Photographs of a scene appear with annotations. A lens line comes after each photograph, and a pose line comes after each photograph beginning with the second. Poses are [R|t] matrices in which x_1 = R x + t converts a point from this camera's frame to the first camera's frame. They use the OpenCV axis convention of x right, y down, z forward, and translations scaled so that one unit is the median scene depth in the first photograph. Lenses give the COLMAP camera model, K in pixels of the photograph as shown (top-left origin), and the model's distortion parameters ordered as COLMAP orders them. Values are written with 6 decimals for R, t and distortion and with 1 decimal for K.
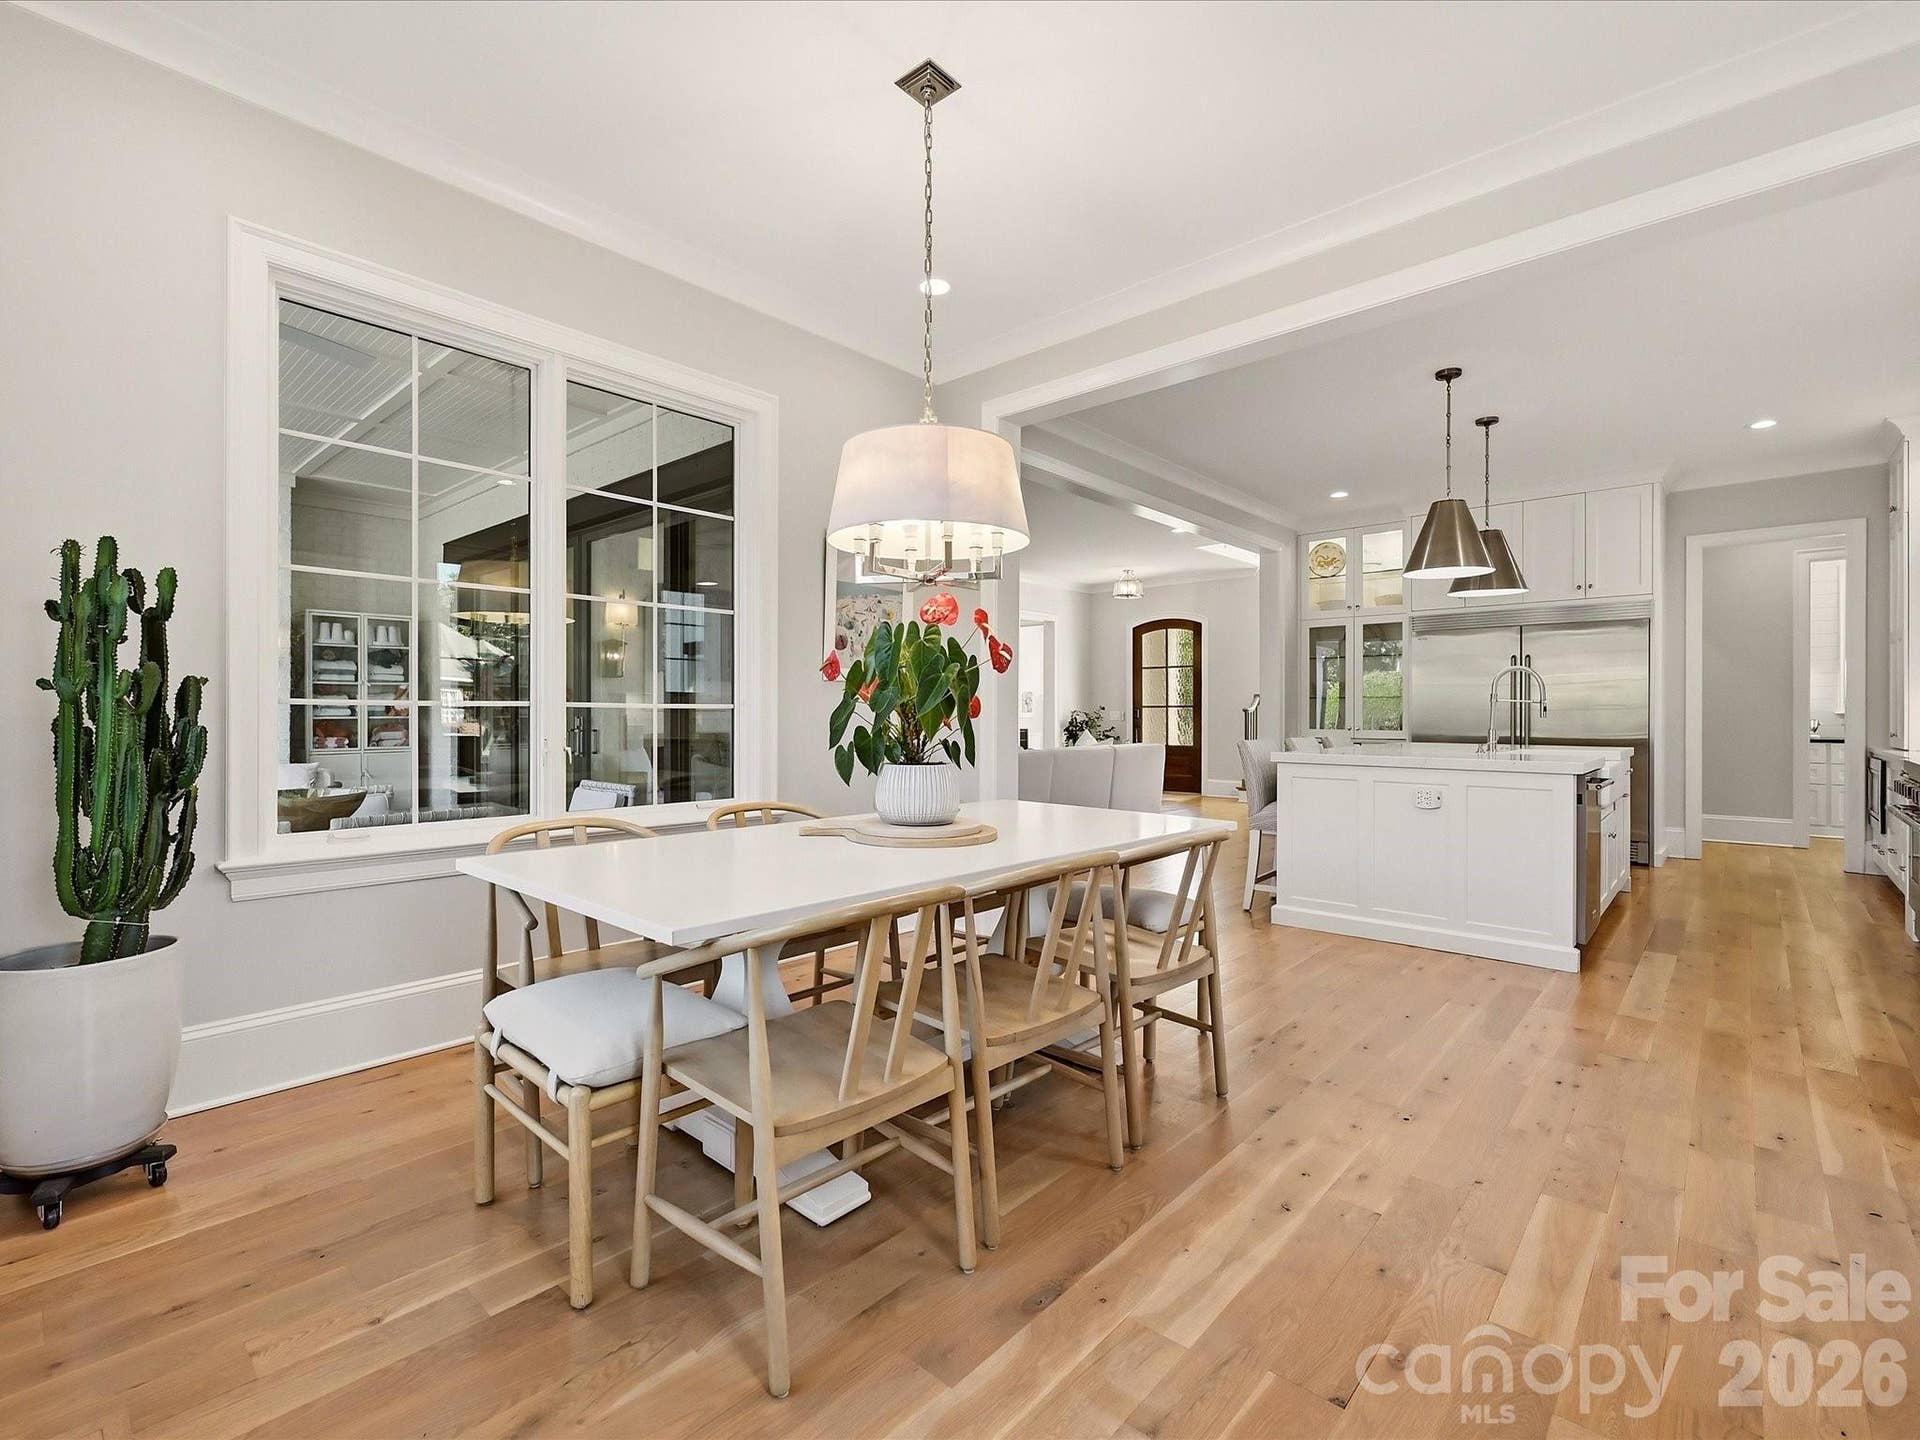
lens RADIAL K [[871.2, 0, 961.7], [0, 871.2, 715.5], [0, 0, 1]] dist [0.001498, 0.000263]
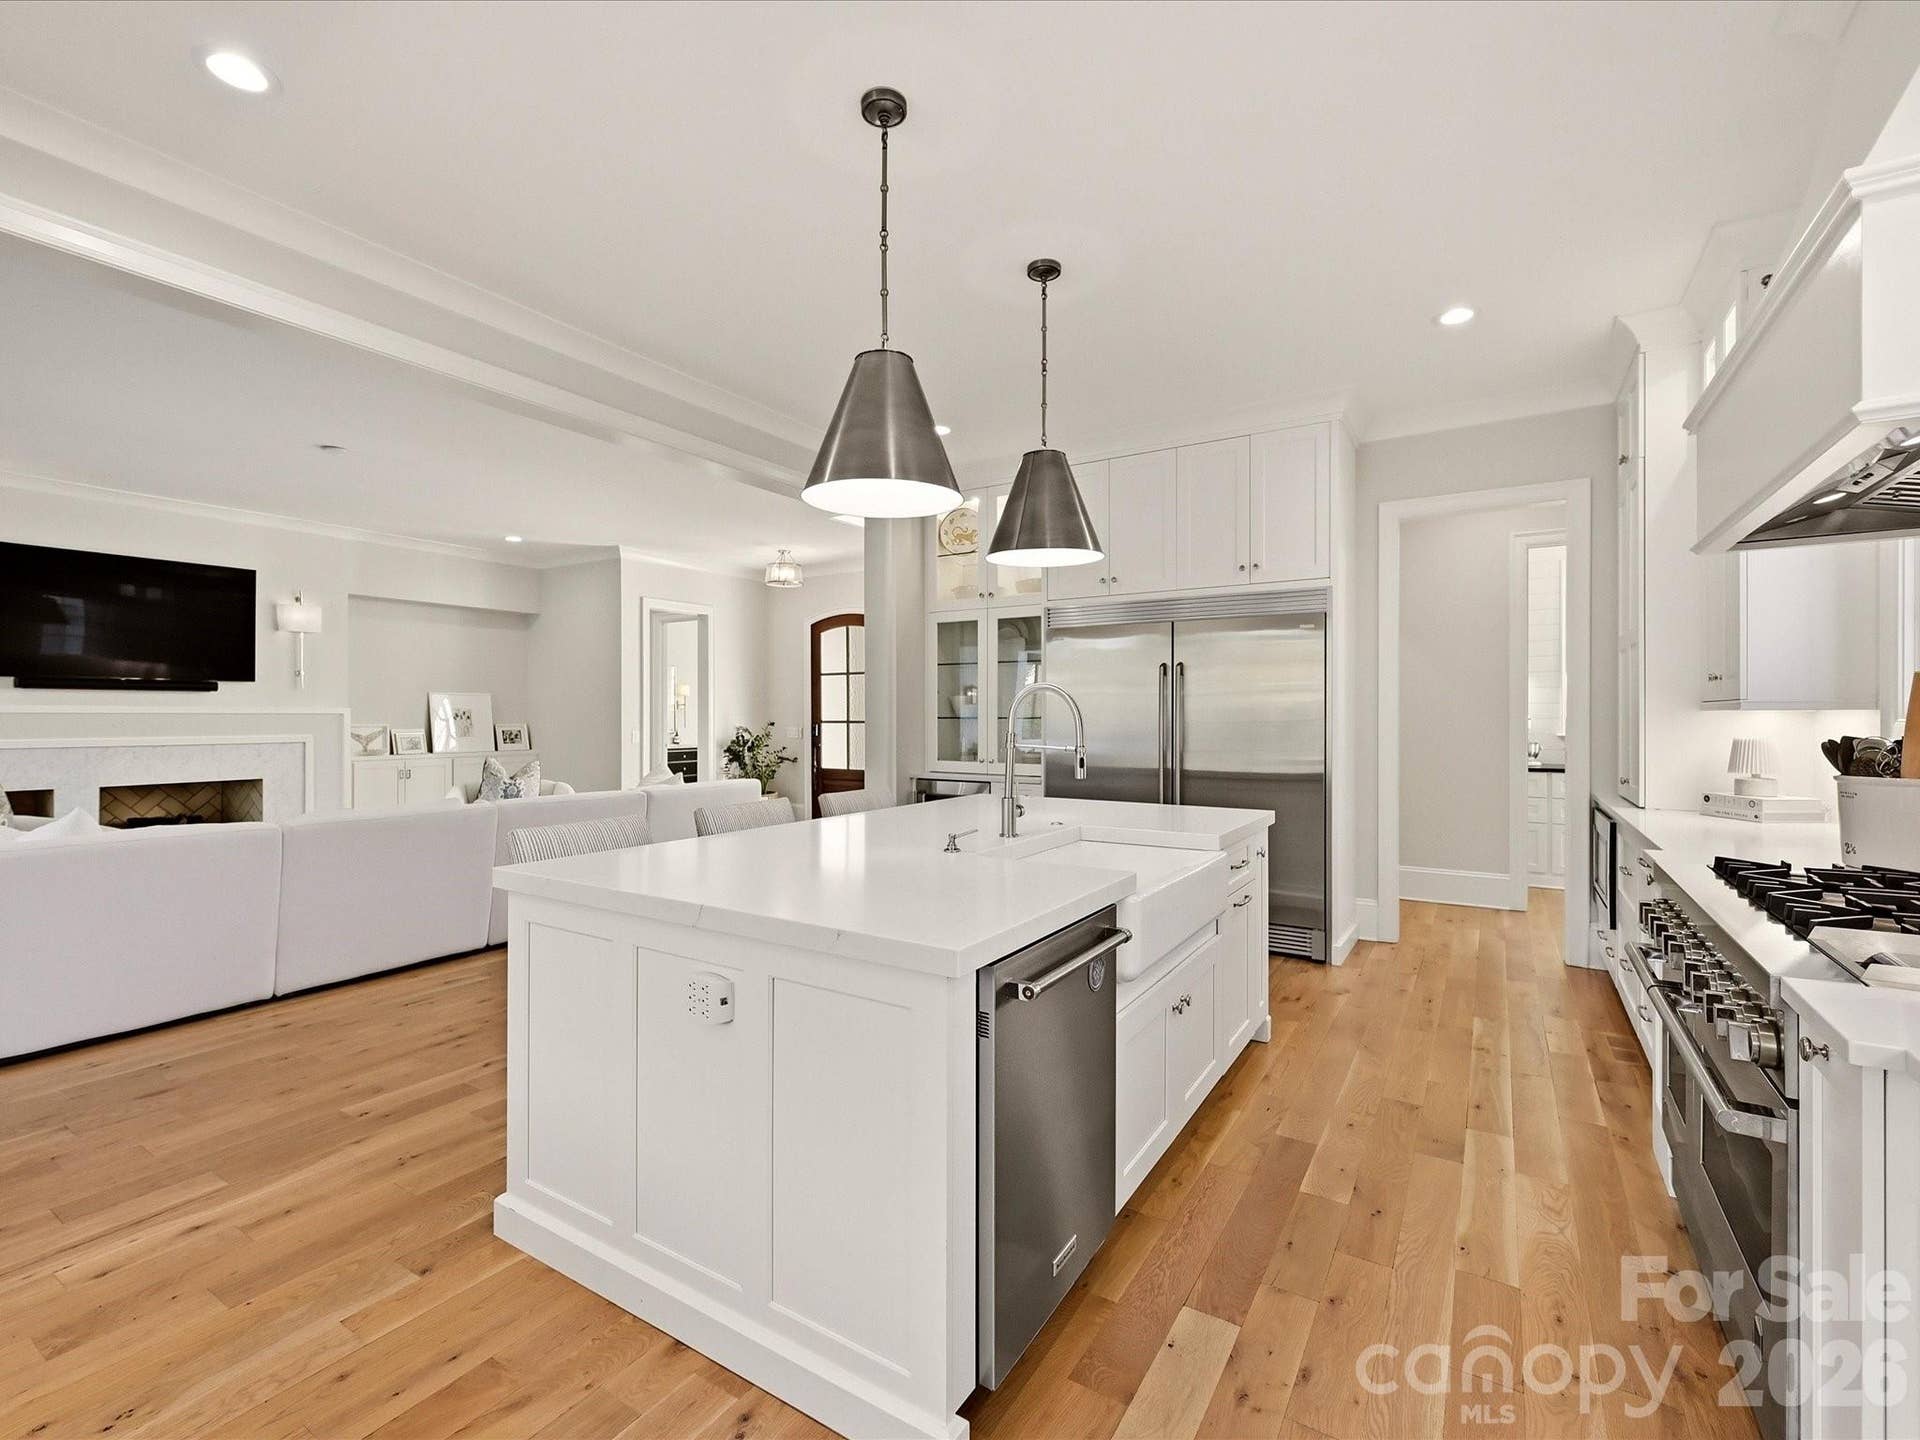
lens RADIAL K [[870.3, 0, 950.9], [0, 870.3, 718.0], [0, 0, 1]] dist [0.008293, 0.000349]
pose [[0.984899, -0.001912, 0.173118, 0.344677], [0.001867, 0.999998, 0.000421, -0.024982], [-0.173118, -0.000091, 0.984901, 0.335177]]
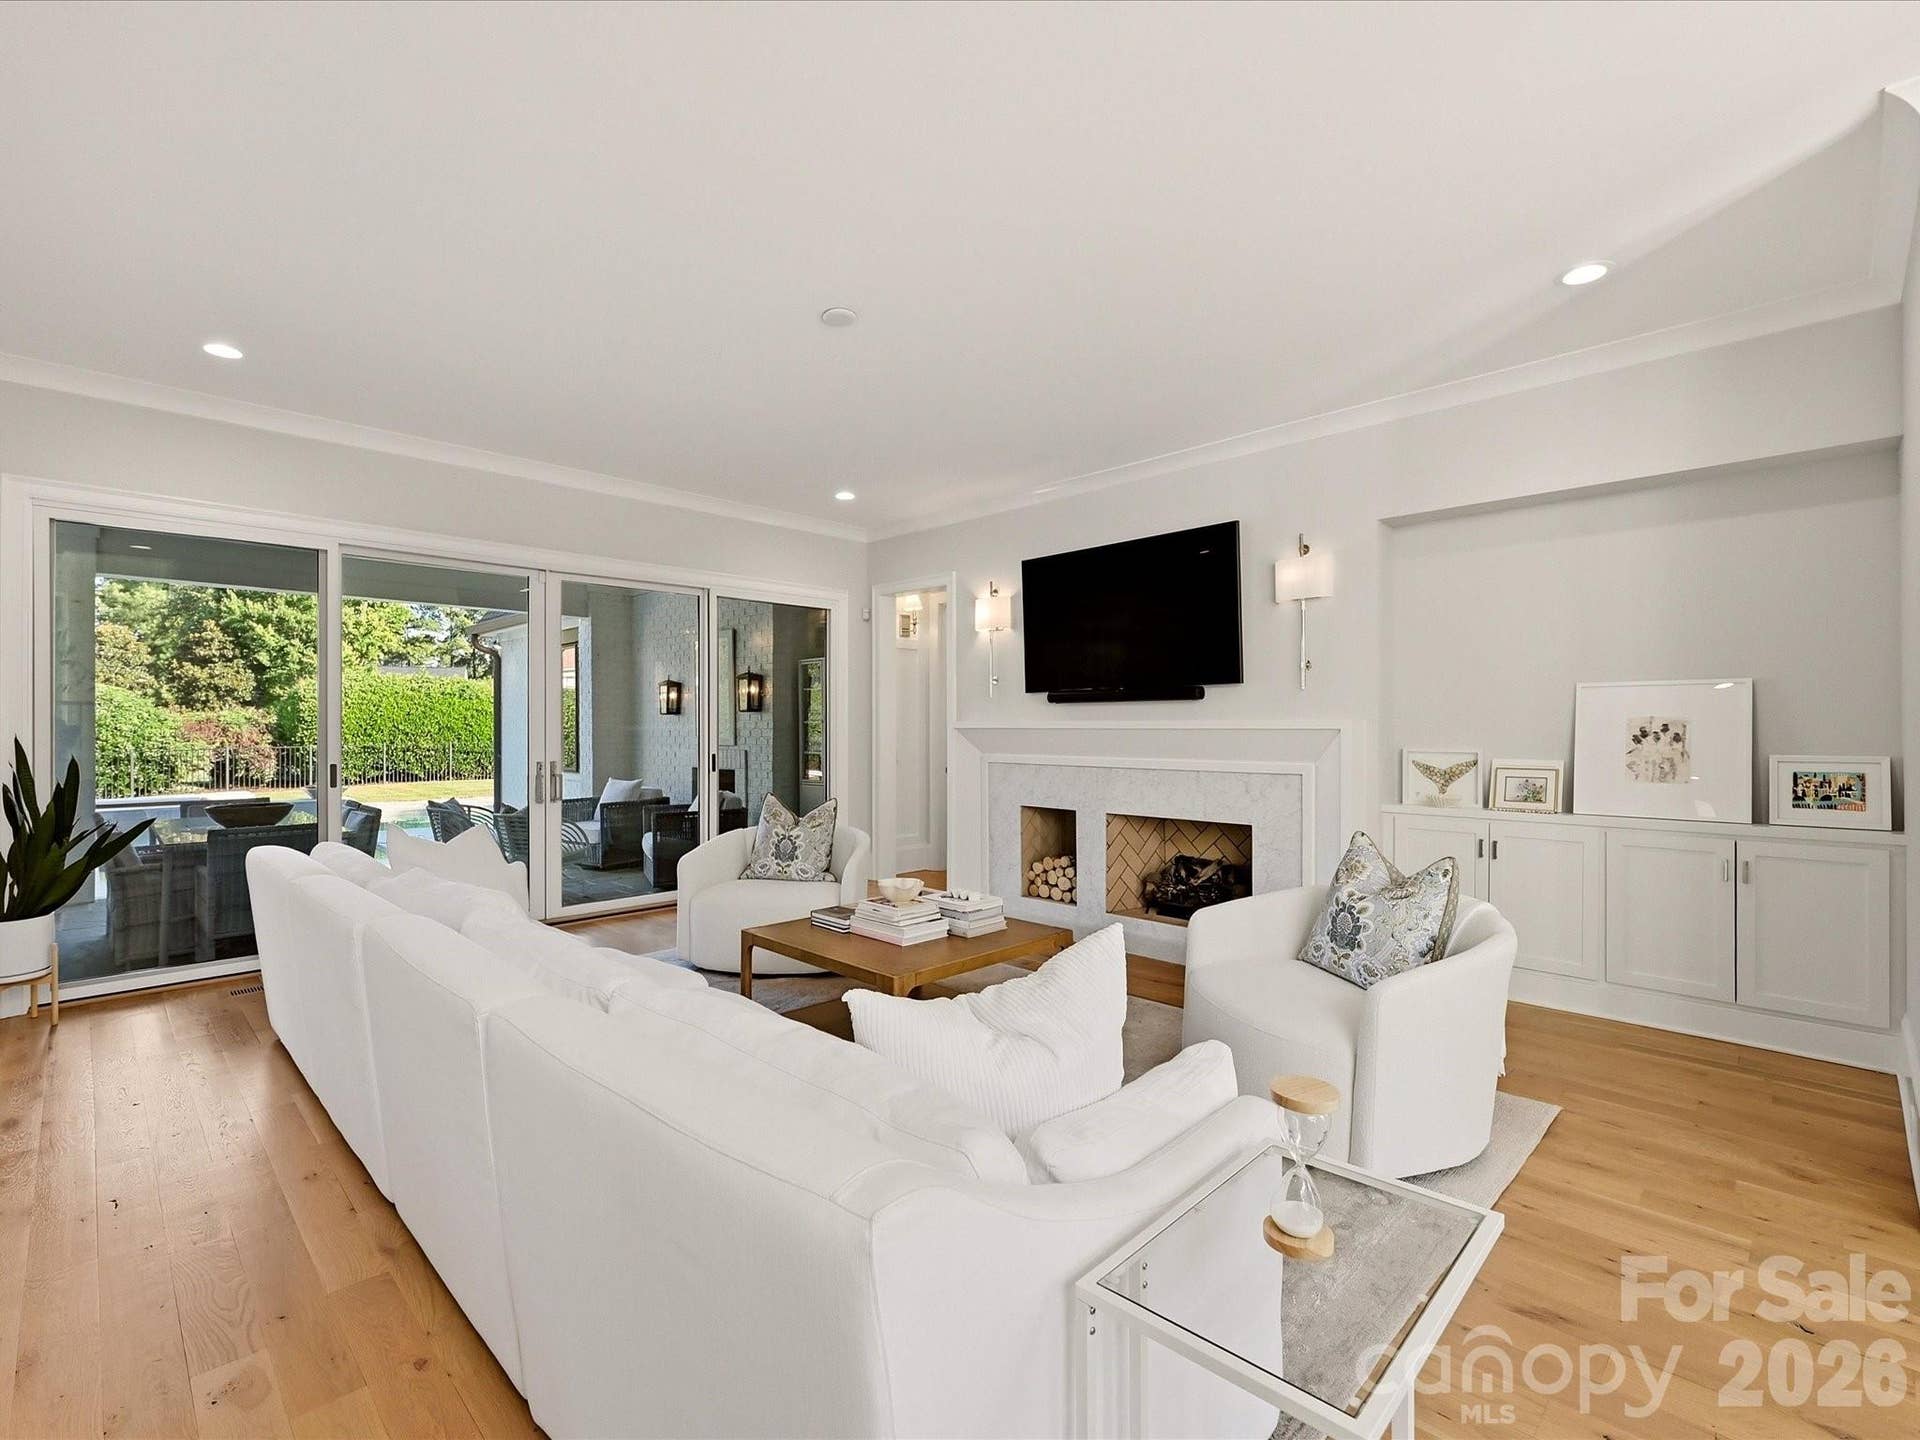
lens RADIAL K [[870.3, 0, 950.9], [0, 870.3, 718.0], [0, 0, 1]] dist [0.008293, 0.000349]
pose [[-0.044741, -0.012604, -0.998919, 0.424112], [-0.000127, 0.999920, -0.012611, -0.031163], [0.998999, -0.000438, -0.044739, 1.241029]]
